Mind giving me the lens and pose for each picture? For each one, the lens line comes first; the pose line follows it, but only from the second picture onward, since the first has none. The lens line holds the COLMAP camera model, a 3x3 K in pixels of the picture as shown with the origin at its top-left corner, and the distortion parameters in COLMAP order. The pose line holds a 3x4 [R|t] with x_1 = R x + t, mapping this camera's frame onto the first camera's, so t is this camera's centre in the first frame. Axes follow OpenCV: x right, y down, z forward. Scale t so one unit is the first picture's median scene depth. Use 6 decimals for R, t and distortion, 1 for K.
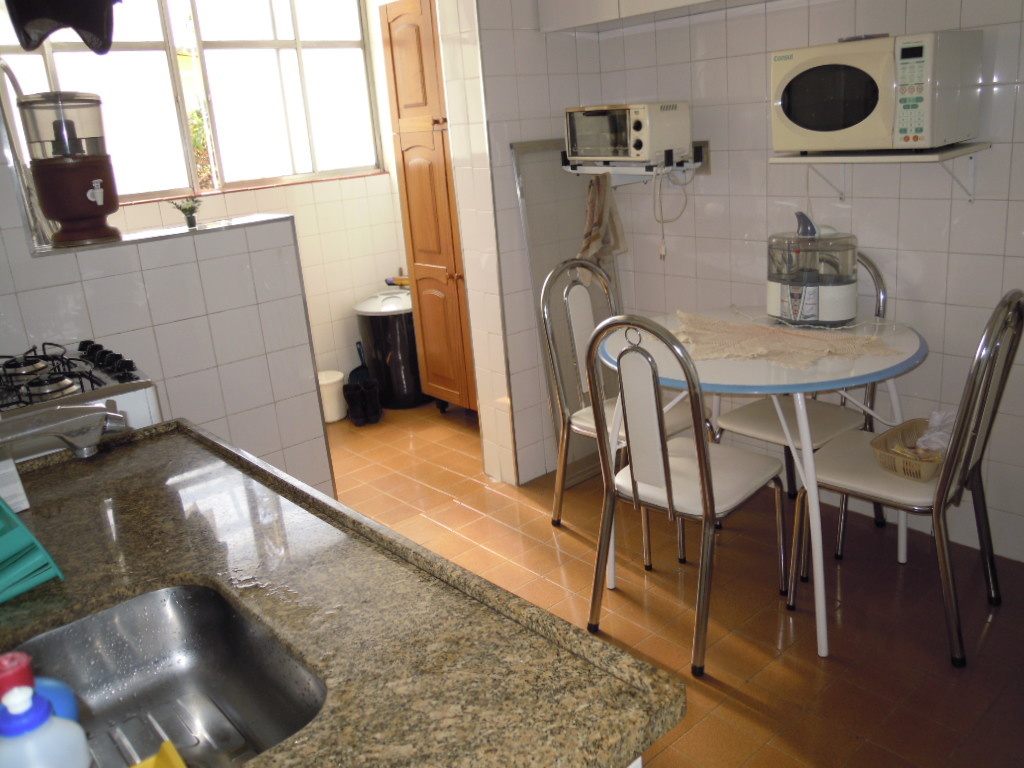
lens RADIAL K [[837.5, 0, 512.0], [0, 837.5, 384.0], [0, 0, 1]] dist [-0.047996, 0.008861]
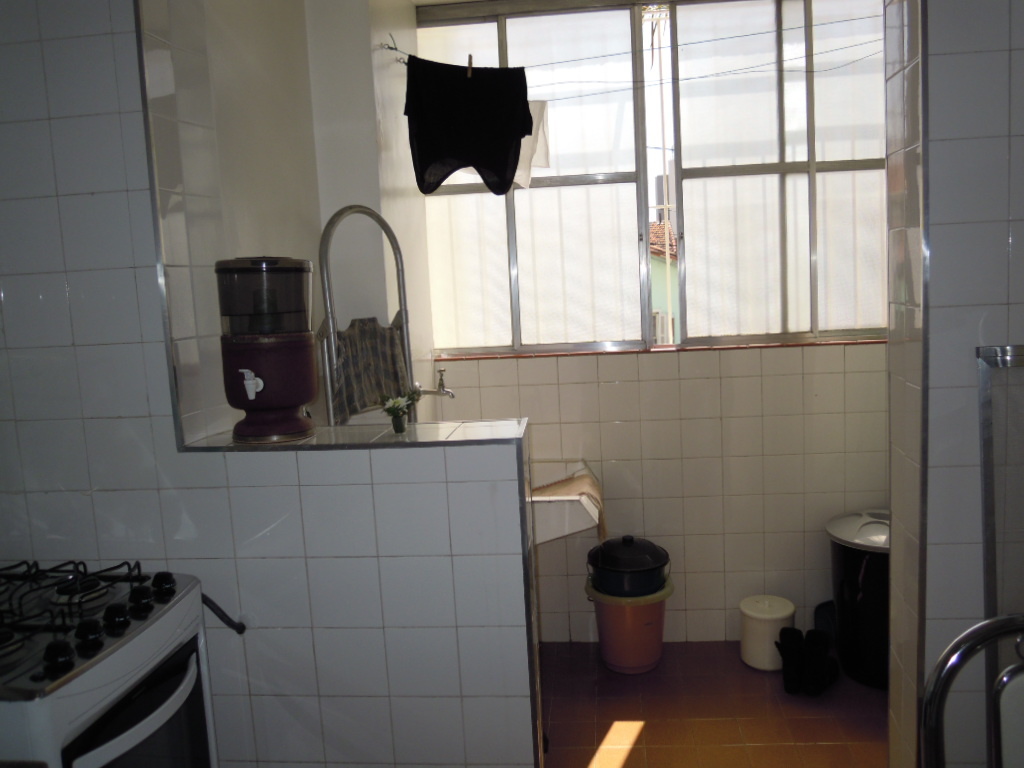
lens RADIAL K [[847.0, 0, 541.0], [0, 847.0, 384.4], [0, 0, 1]] dist [-0.044514, 0.010944]
pose [[0.703784, 0.125694, -0.699206, 0.177994], [-0.210368, 0.976955, -0.036121, -0.183725], [0.678552, 0.172513, 0.714007, 0.429225]]
